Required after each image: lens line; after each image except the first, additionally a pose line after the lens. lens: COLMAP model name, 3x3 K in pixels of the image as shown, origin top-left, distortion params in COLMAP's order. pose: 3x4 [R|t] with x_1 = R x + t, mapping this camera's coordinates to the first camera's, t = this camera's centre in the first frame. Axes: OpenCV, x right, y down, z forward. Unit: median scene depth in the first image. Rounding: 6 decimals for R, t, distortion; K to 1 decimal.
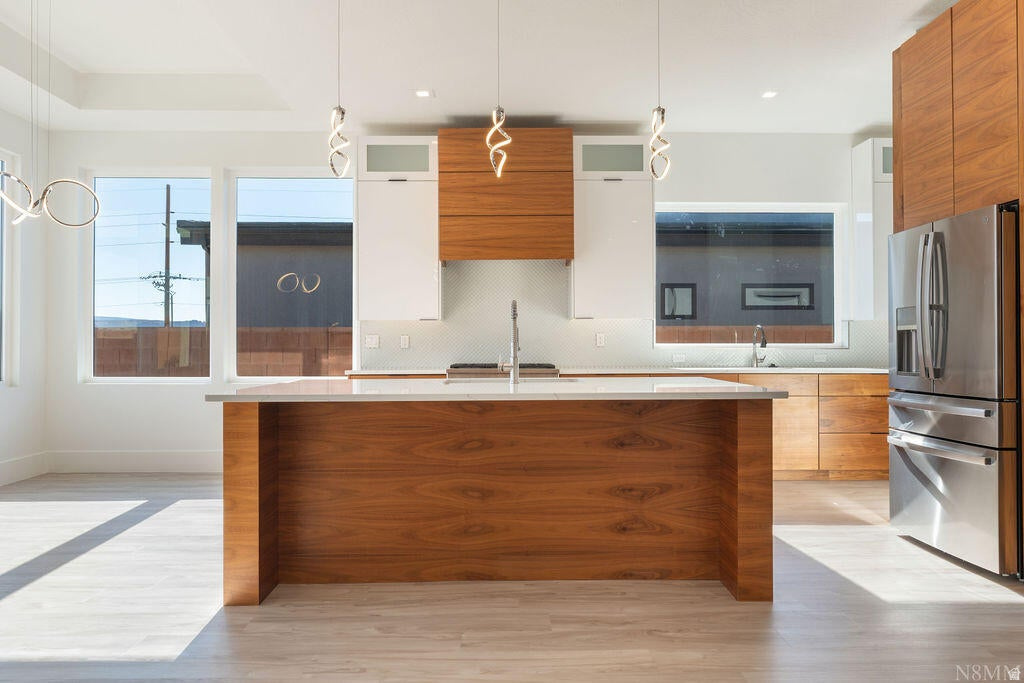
lens RADIAL K [[694.2, 0, 522.1], [0, 694.2, 339.5], [0, 0, 1]] dist [-0.004079, 0.002142]
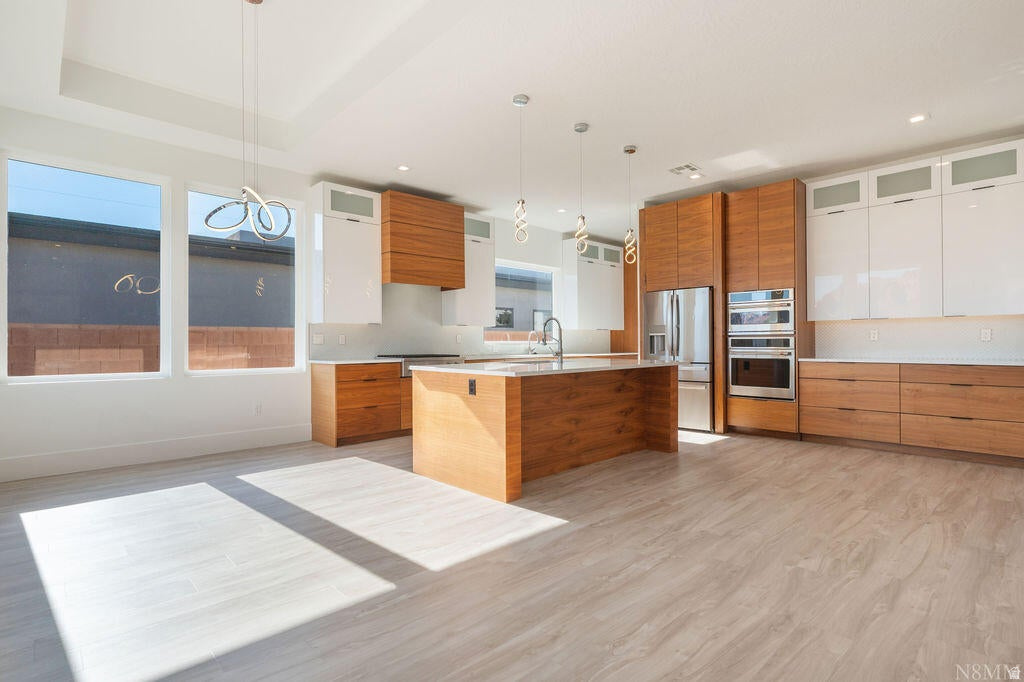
lens RADIAL K [[500.4, 0, 515.8], [0, 500.4, 341.0], [0, 0, 1]] dist [-0.015164, -0.000685]
pose [[0.736683, 0.000699, 0.676238, -1.087888], [-0.004868, 0.999979, 0.004269, 0.000532], [-0.676220, -0.006437, 0.736671, 0.118000]]
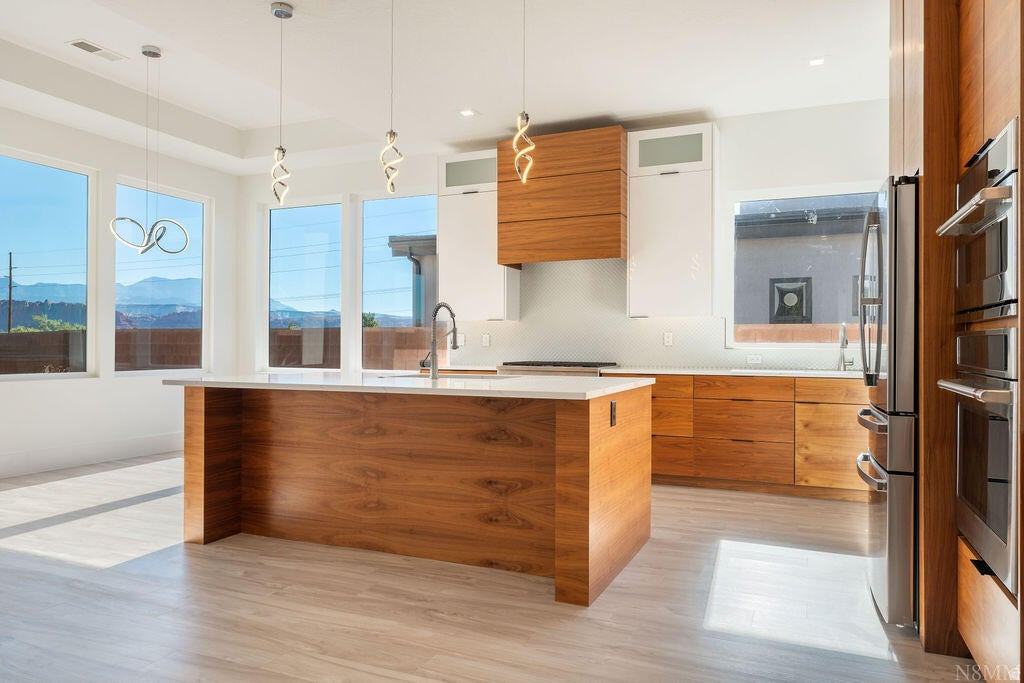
lens RADIAL K [[694.2, 0, 521.8], [0, 694.2, 341.8], [0, 0, 1]] dist [-0.004079, 0.002142]
pose [[0.912180, 0.004428, -0.409766, 0.617629], [-0.002721, 0.999985, 0.004749, -0.000279], [0.409781, -0.003216, 0.912178, 0.065103]]
